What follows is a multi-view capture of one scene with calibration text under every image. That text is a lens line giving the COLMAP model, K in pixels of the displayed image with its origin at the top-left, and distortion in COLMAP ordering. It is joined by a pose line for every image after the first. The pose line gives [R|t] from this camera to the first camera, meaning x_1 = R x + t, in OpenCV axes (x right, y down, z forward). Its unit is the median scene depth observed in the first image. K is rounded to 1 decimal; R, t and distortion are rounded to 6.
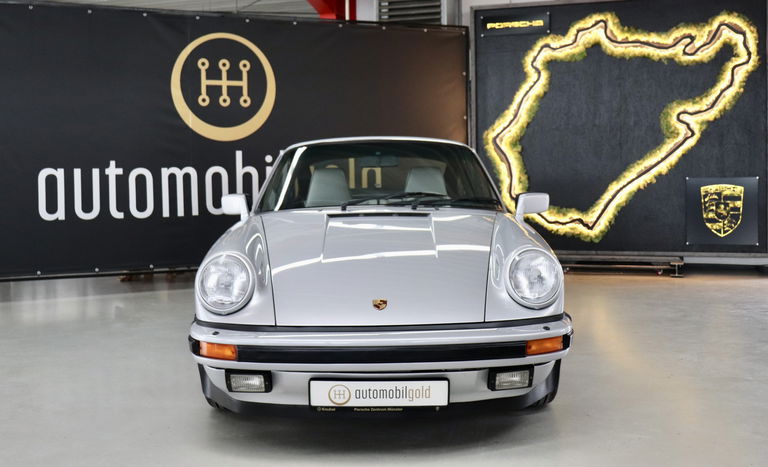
lens RADIAL K [[993.7, 0, 384.0], [0, 993.7, 233.5], [0, 0, 1]] dist [0.164917, -0.012632]
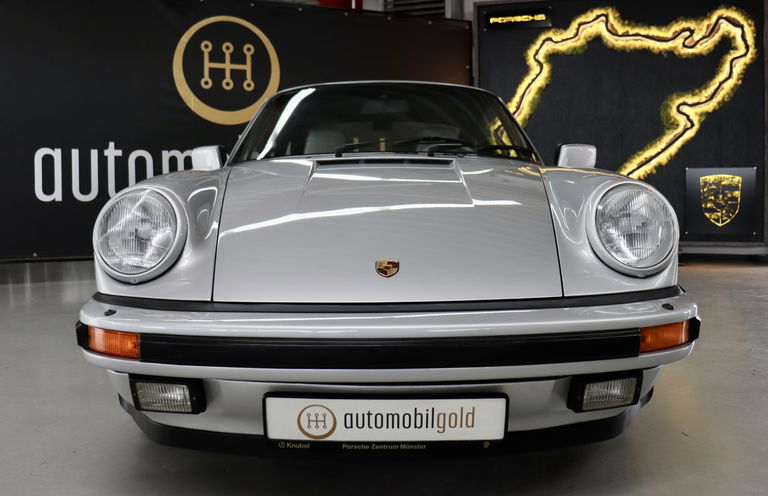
lens RADIAL K [[870.2, 0, 384.0], [0, 870.2, 248.0], [0, 0, 1]] dist [-0.005479, 0.008039]
pose [[0.999983, 0.004333, -0.003834, -0.001114], [-0.004274, 0.999873, 0.015349, 0.013563], [0.003900, -0.015332, 0.999875, 0.125636]]
